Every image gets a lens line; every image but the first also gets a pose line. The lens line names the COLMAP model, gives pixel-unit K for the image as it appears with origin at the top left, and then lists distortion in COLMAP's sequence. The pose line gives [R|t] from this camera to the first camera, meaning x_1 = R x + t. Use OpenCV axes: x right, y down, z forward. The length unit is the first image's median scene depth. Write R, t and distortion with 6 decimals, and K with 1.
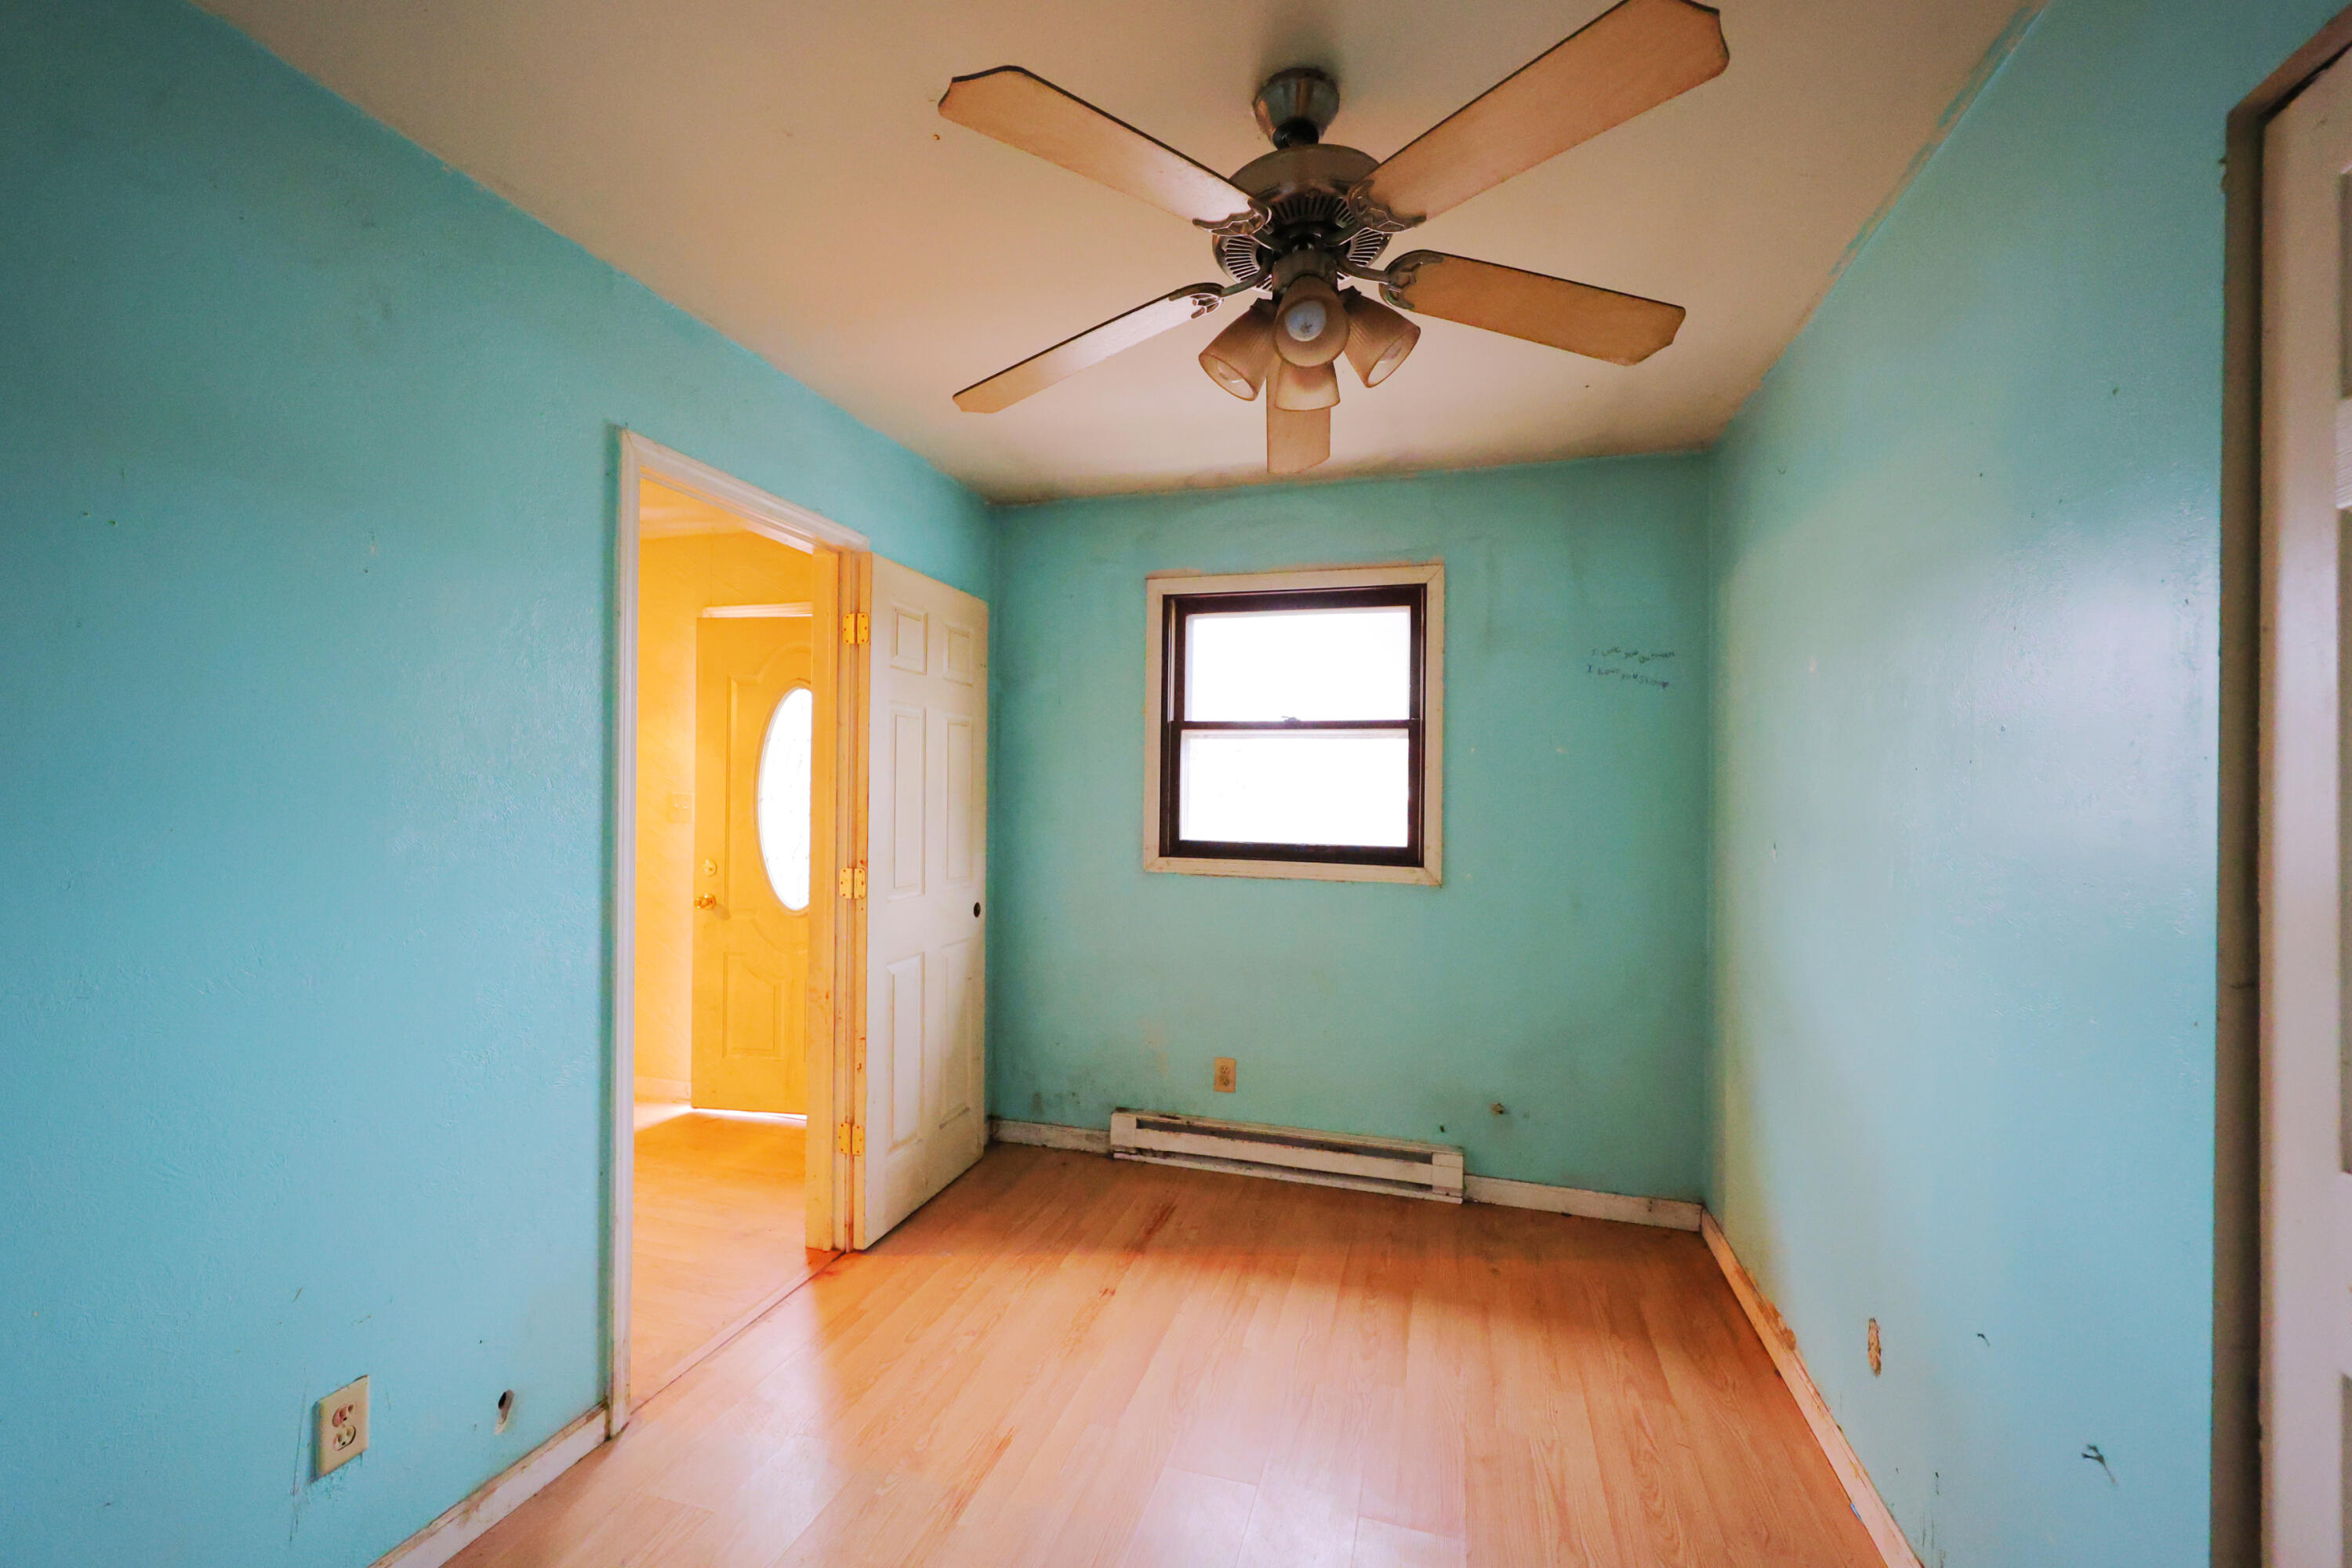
lens RADIAL K [[840.1, 0, 1112.3], [0, 840.1, 796.0], [0, 0, 1]] dist [0.000960, 0.000108]
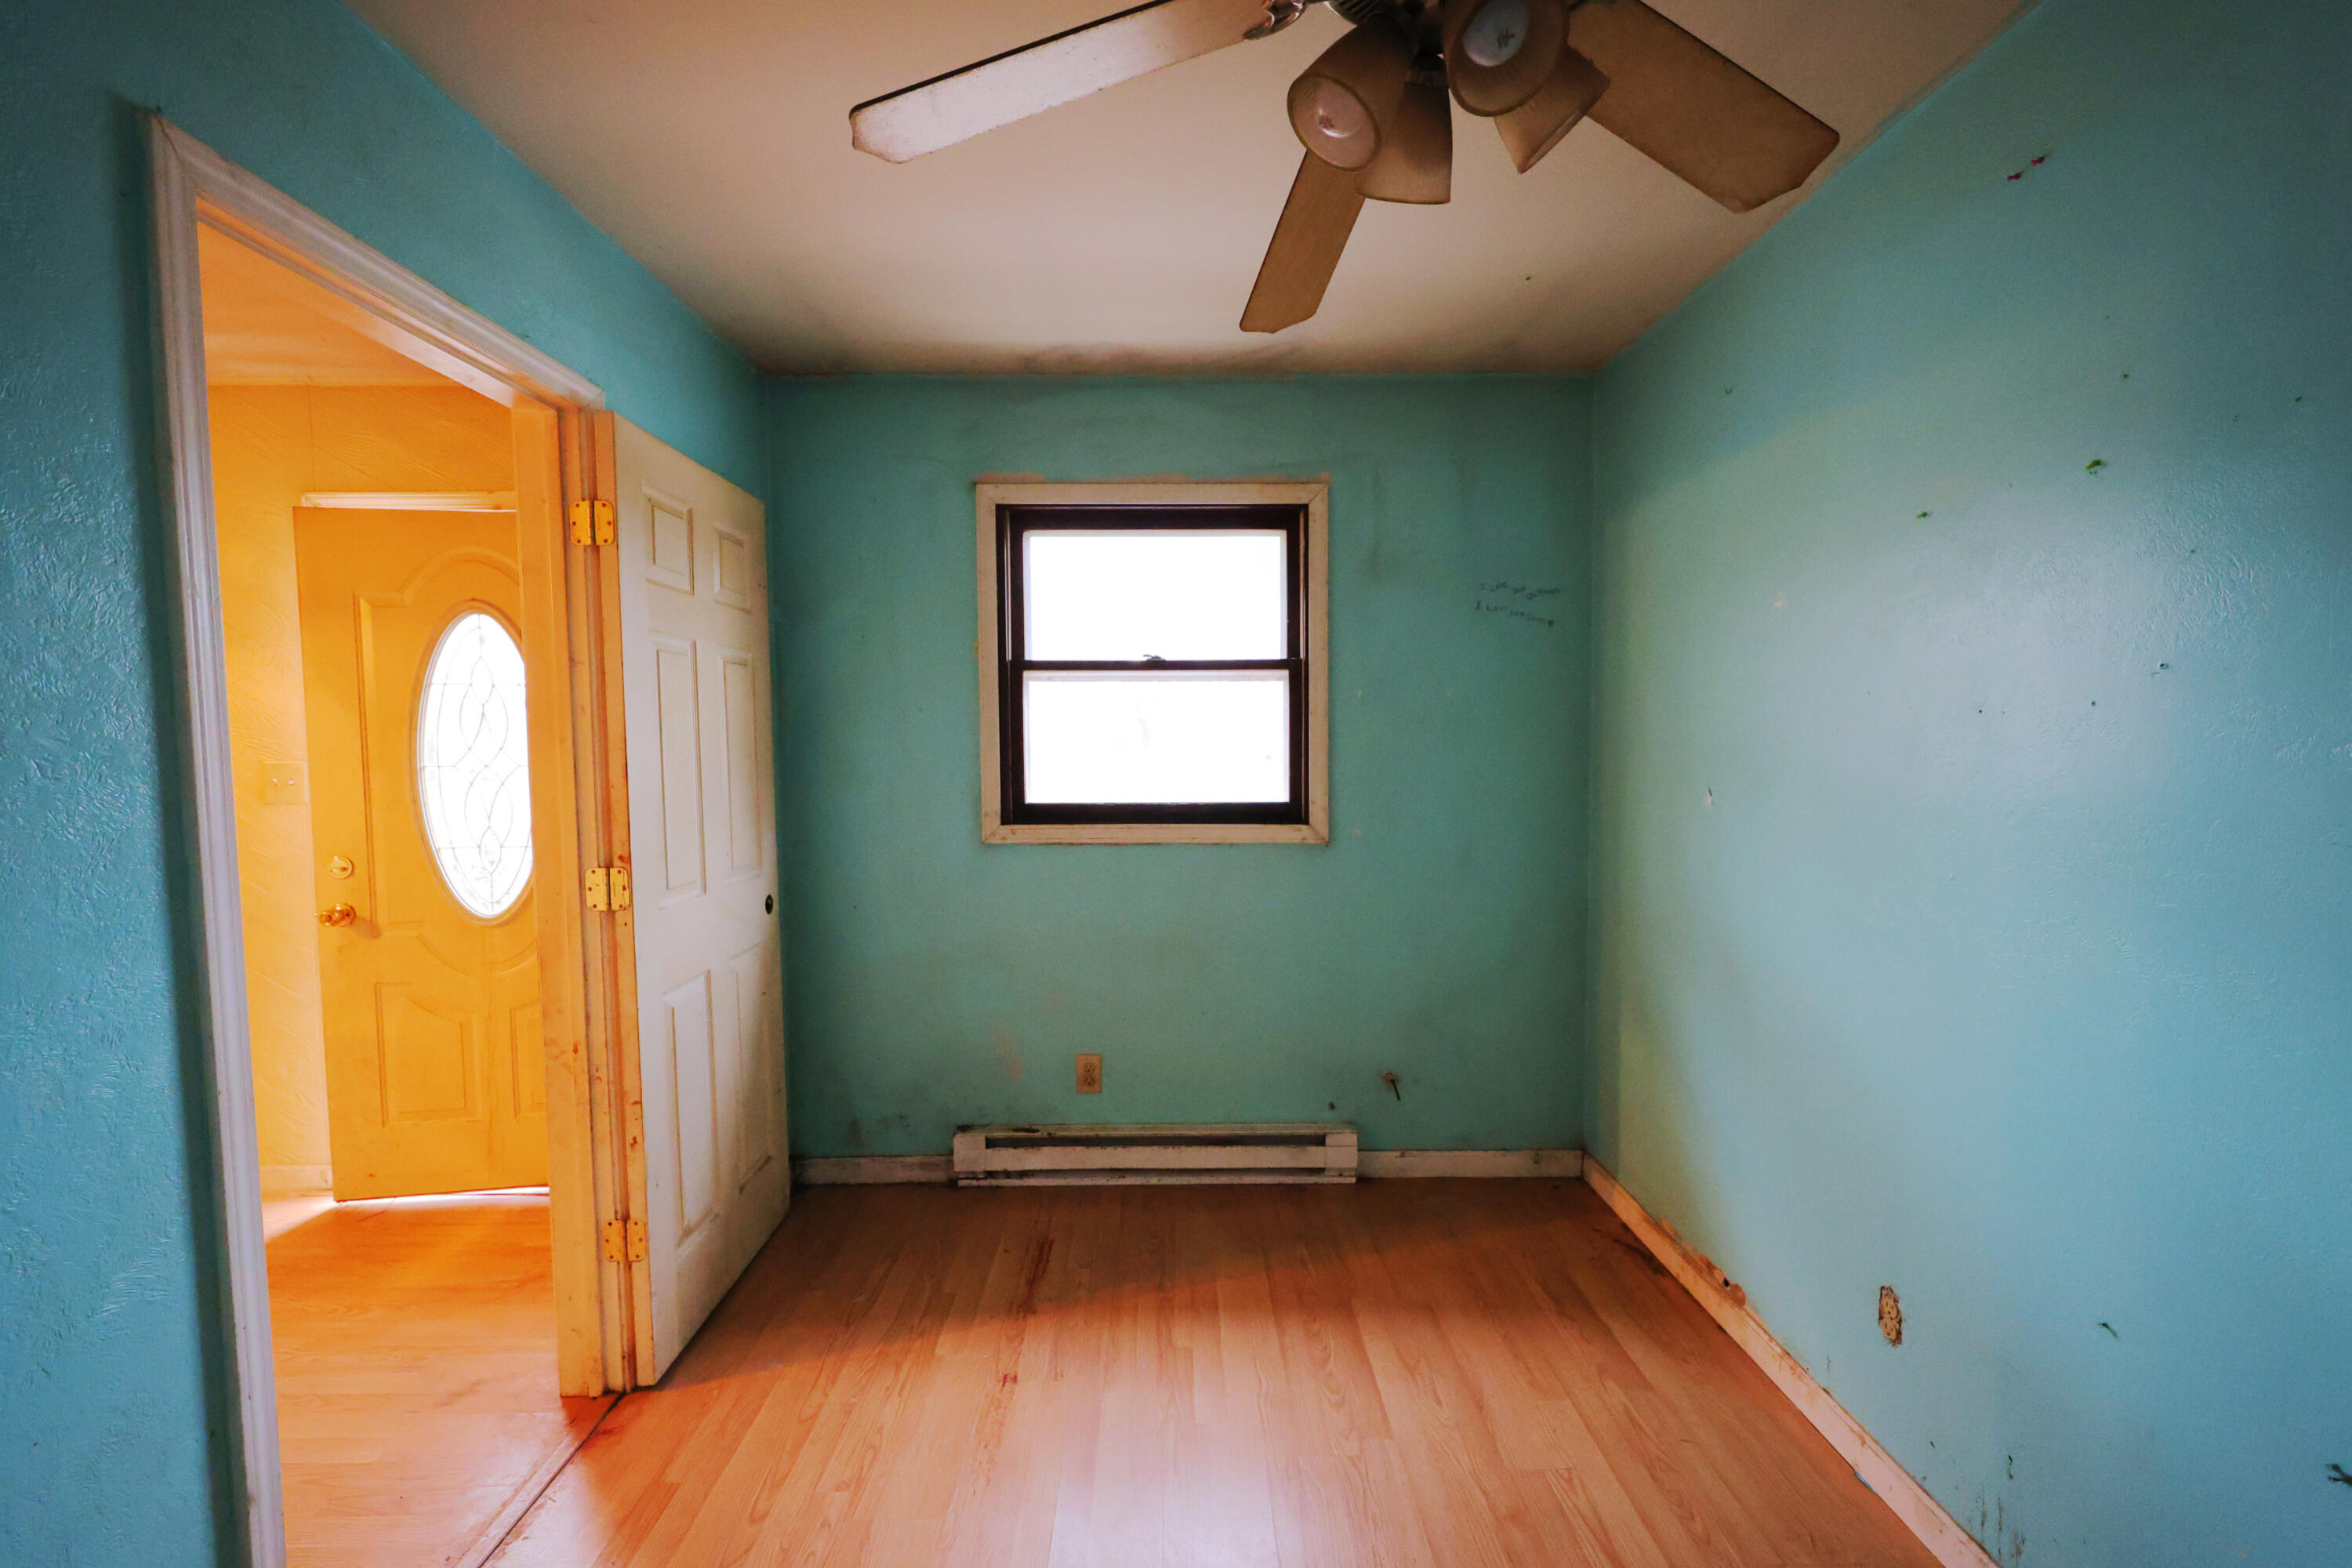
lens RADIAL K [[942.3, 0, 1180.9], [0, 942.3, 796.8], [0, 0, 1]] dist [0.000298, -0.000063]
pose [[0.957496, -0.038125, 0.285916, -0.057059], [0.022767, 0.998123, 0.056852, -0.005932], [-0.287547, -0.047926, 0.956567, 0.085945]]
